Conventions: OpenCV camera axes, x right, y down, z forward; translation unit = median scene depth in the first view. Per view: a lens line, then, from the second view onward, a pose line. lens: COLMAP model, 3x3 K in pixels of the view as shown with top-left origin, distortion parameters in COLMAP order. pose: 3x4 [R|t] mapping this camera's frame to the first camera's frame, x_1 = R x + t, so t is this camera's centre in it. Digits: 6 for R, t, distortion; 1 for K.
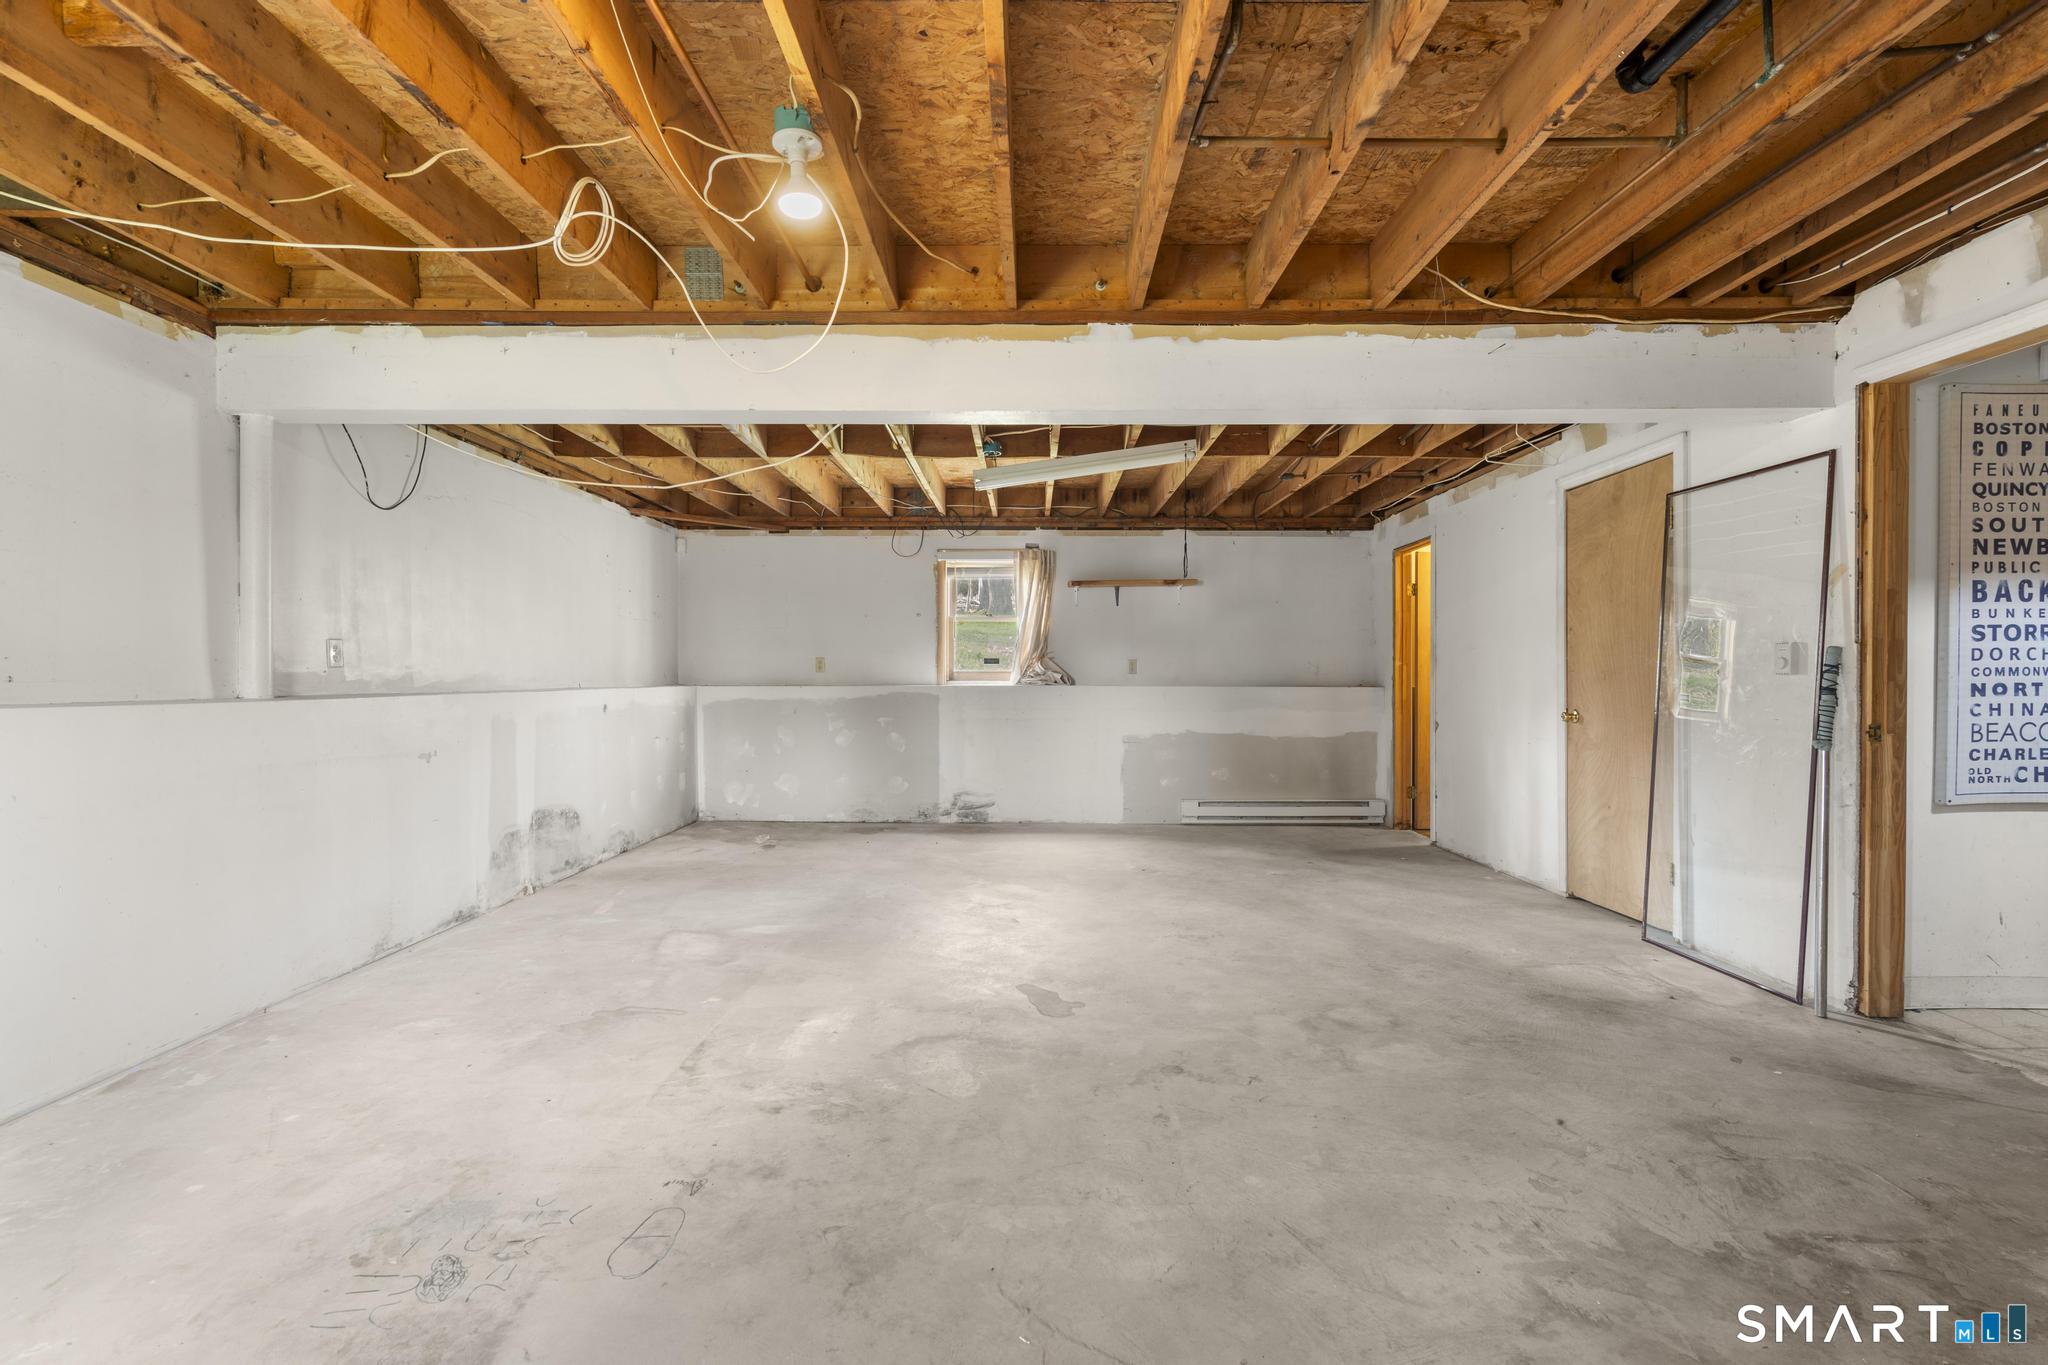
lens RADIAL K [[915.3, 0, 1030.0], [0, 915.3, 684.4], [0, 0, 1]] dist [-0.000543, 0.000022]
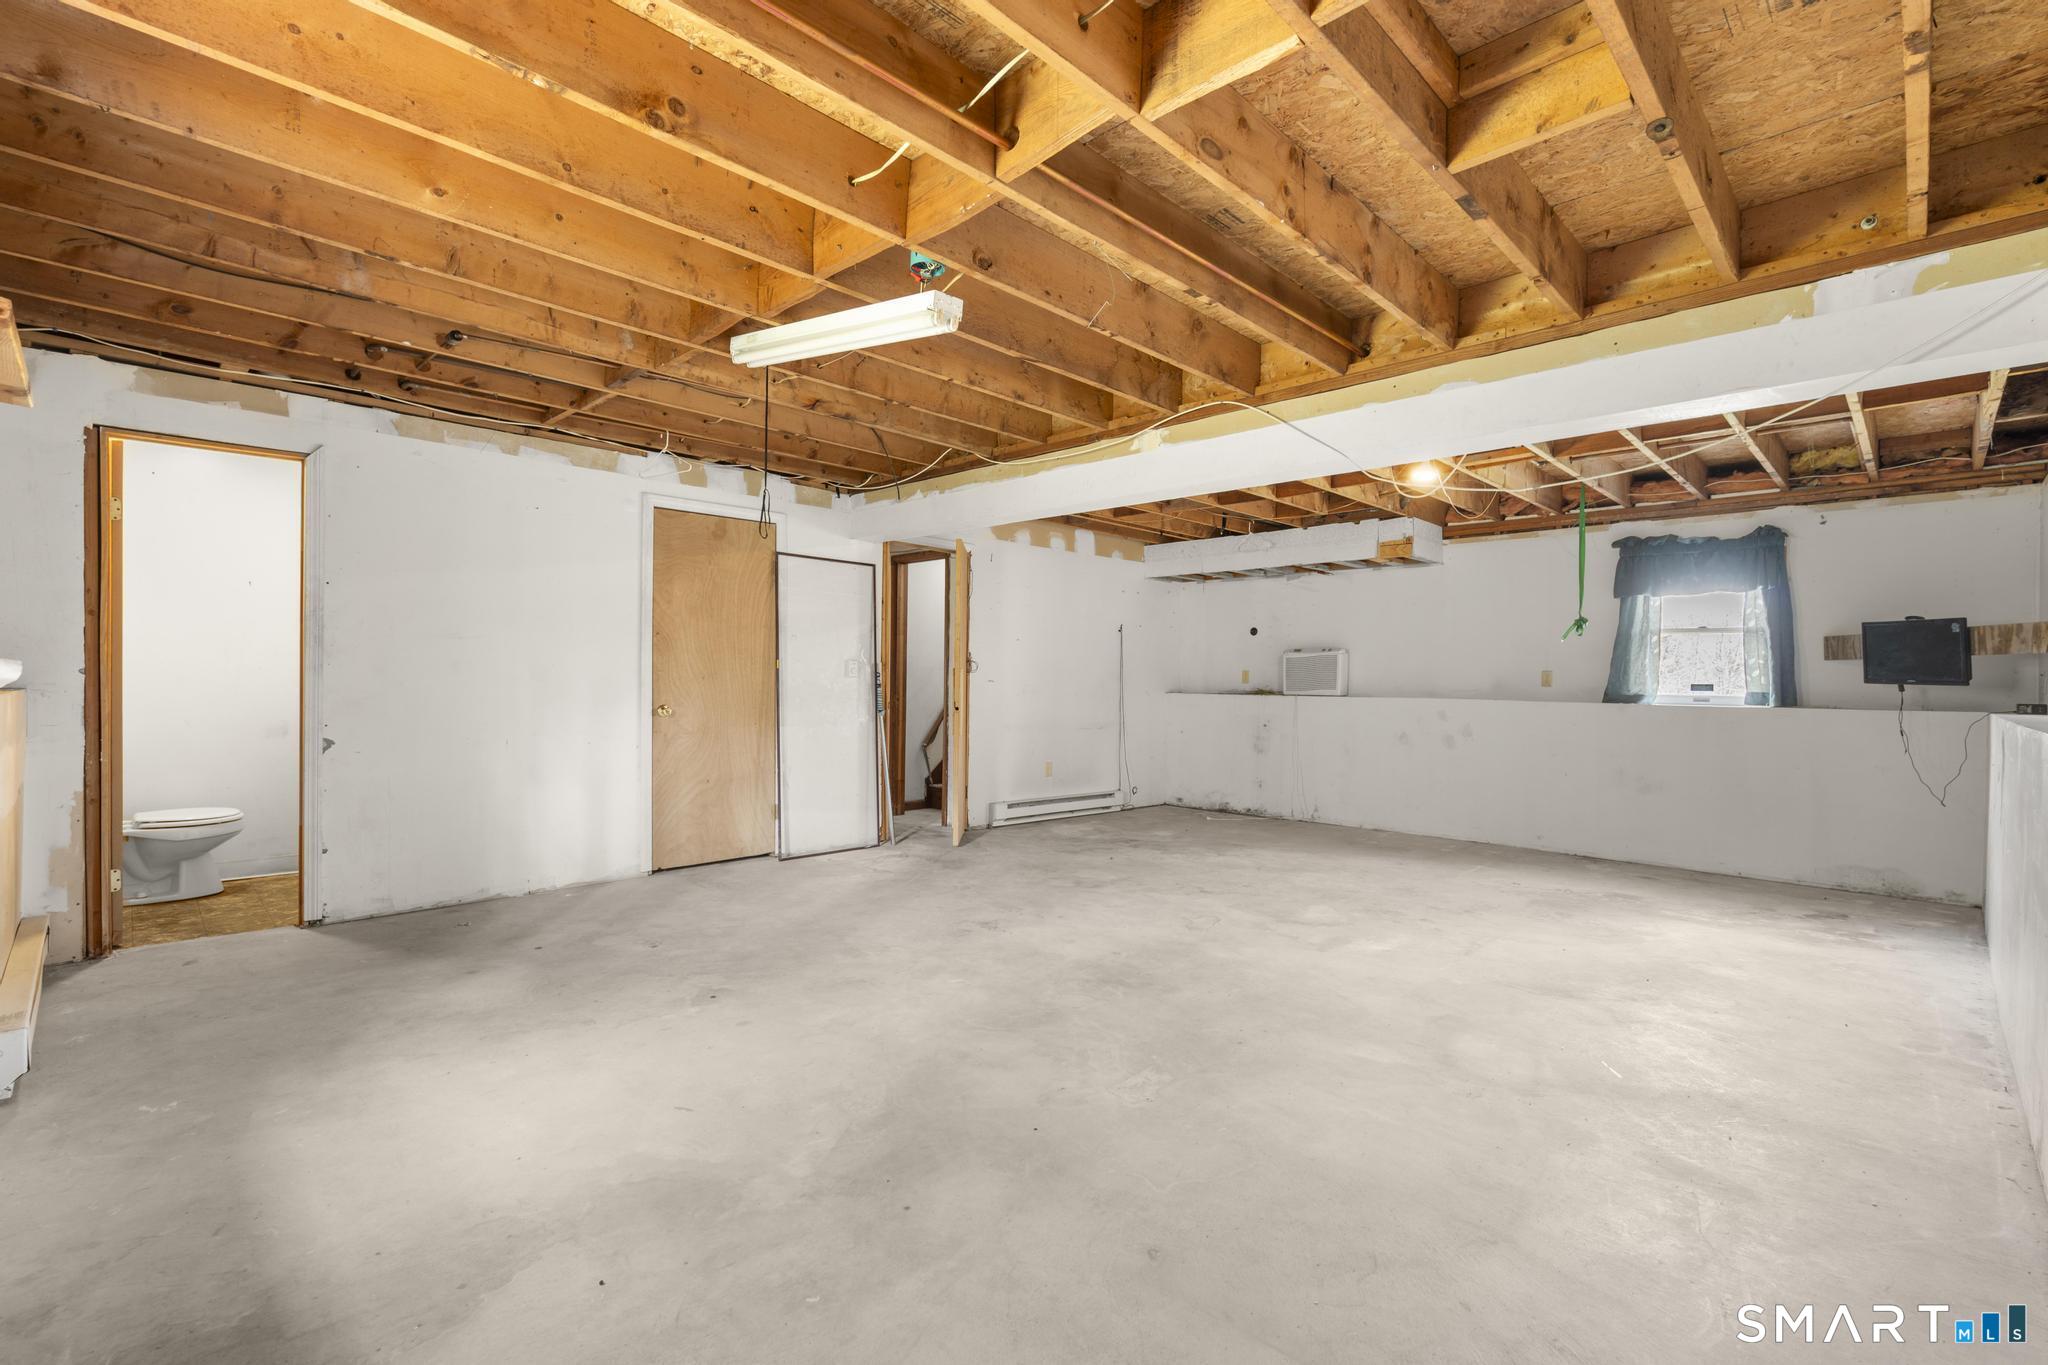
lens RADIAL K [[915.3, 0, 1030.0], [0, 915.3, 684.4], [0, 0, 1]] dist [-0.000543, 0.000022]
pose [[-0.717086, -0.014746, 0.696829, -0.613339], [-0.008117, 0.999885, 0.012806, -0.019245], [-0.696937, 0.003527, -0.717123, 1.783419]]
